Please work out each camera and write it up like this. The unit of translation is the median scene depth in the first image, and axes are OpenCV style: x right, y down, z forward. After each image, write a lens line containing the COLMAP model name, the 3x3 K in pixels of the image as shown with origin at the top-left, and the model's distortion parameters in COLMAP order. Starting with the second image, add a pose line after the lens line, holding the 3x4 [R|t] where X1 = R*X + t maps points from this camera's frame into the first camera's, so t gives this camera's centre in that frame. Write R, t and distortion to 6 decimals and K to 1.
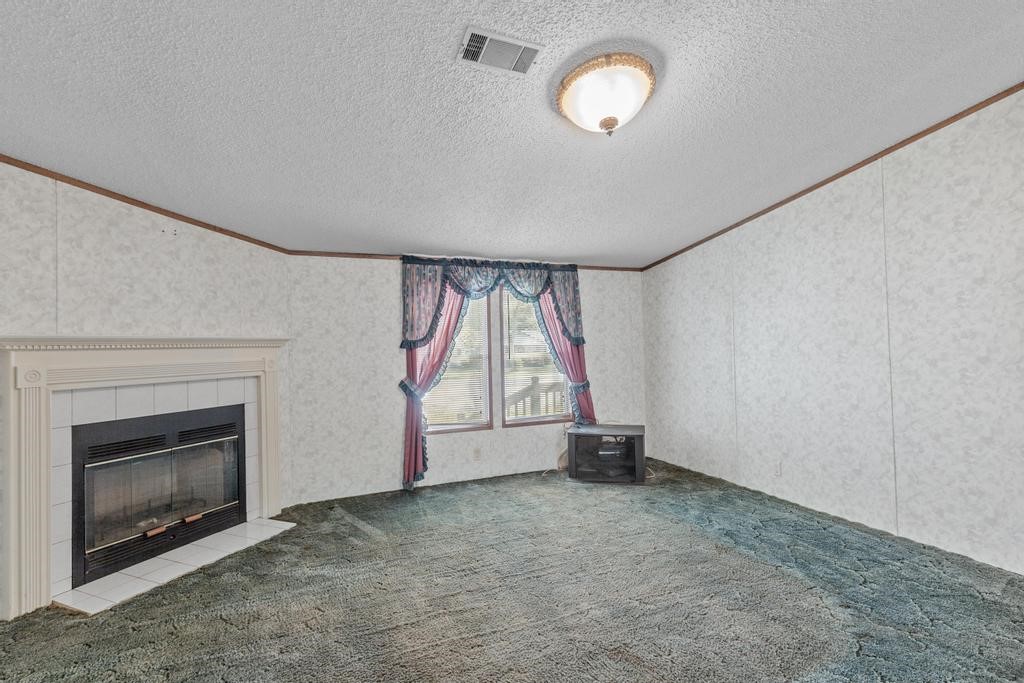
lens RADIAL K [[469.2, 0, 505.5], [0, 469.2, 336.9], [0, 0, 1]] dist [0.008408, -0.000929]
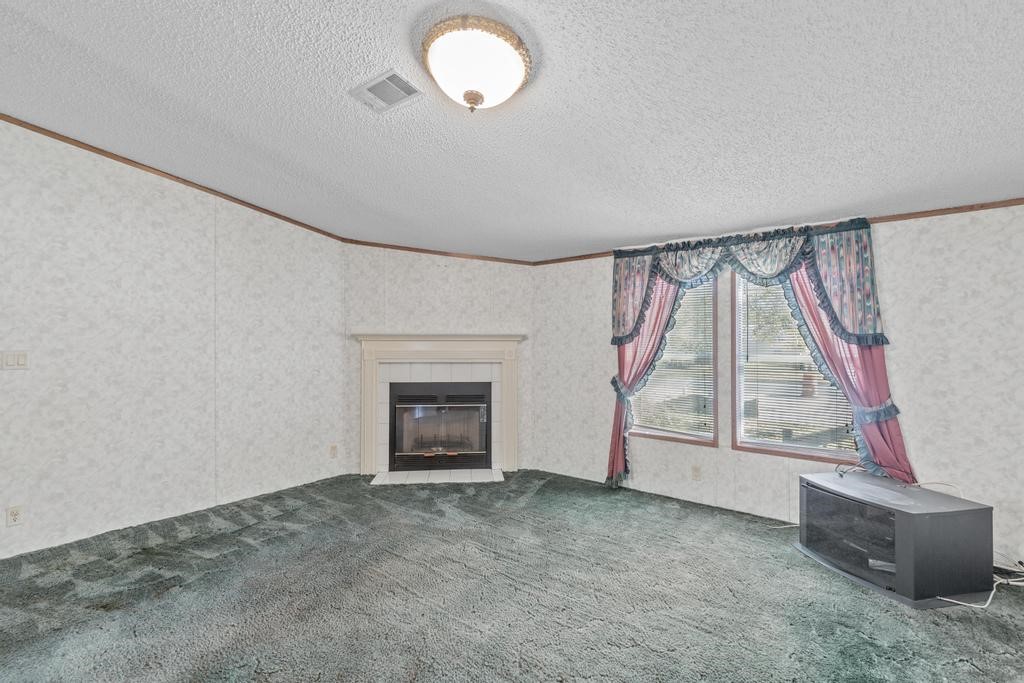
lens RADIAL K [[469.2, 0, 515.2], [0, 469.2, 339.0], [0, 0, 1]] dist [0.008408, -0.000929]
pose [[0.490895, 0.016654, -0.871059, 0.550387], [0.004005, 0.999764, 0.021372, -0.009383], [0.871209, -0.013980, 0.490713, 0.333083]]
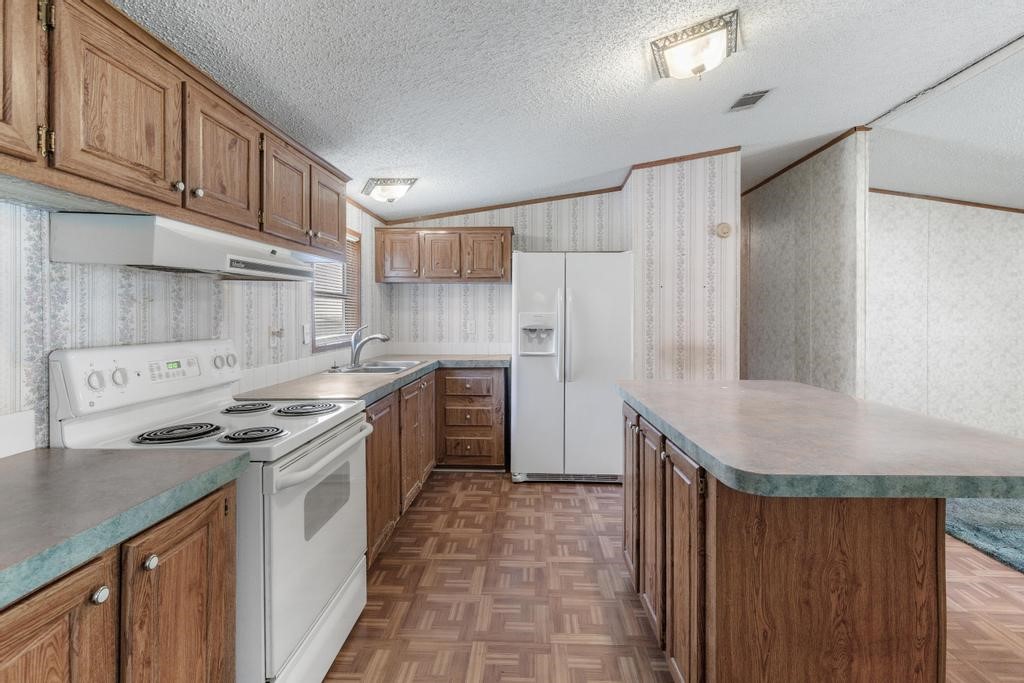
lens RADIAL K [[469.2, 0, 523.8], [0, 469.2, 317.9], [0, 0, 1]] dist [0.008408, -0.000929]
pose [[-0.430638, 0.028353, -0.902079, 0.968771], [0.018390, 0.999575, 0.022638, -0.020493], [0.902338, -0.006840, -0.430976, -0.122552]]
